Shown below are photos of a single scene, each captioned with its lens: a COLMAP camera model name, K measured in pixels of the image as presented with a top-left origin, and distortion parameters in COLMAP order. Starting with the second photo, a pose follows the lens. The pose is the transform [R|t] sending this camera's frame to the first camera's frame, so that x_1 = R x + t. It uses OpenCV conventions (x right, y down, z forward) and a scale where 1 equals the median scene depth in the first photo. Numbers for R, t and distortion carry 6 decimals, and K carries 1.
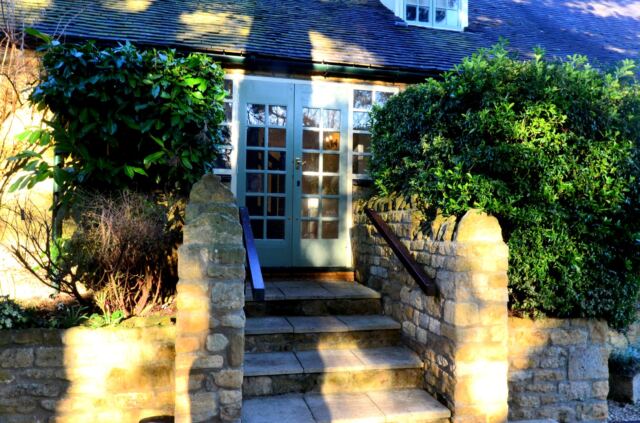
lens RADIAL K [[514.7, 0, 320.0], [0, 514.7, 211.5], [0, 0, 1]] dist [-0.173018, 0.142887]
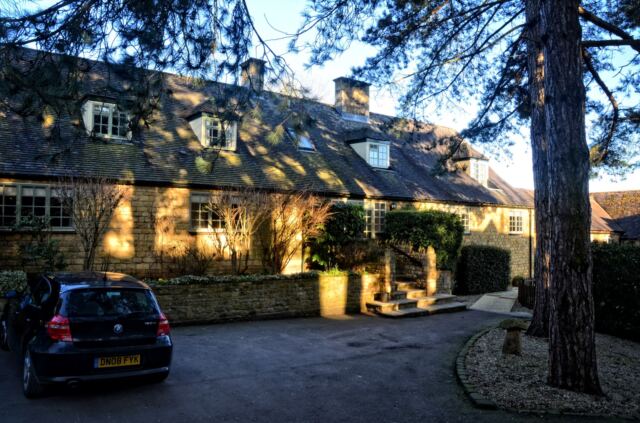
lens RADIAL K [[514.7, 0, 320.0], [0, 514.7, 211.5], [0, 0, 1]] dist [-0.173018, 0.142887]
pose [[0.907640, 0.006630, 0.419696, -2.154219], [-0.008228, 0.999964, 0.001996, -0.272847], [-0.419668, -0.005264, 0.907662, -2.345698]]
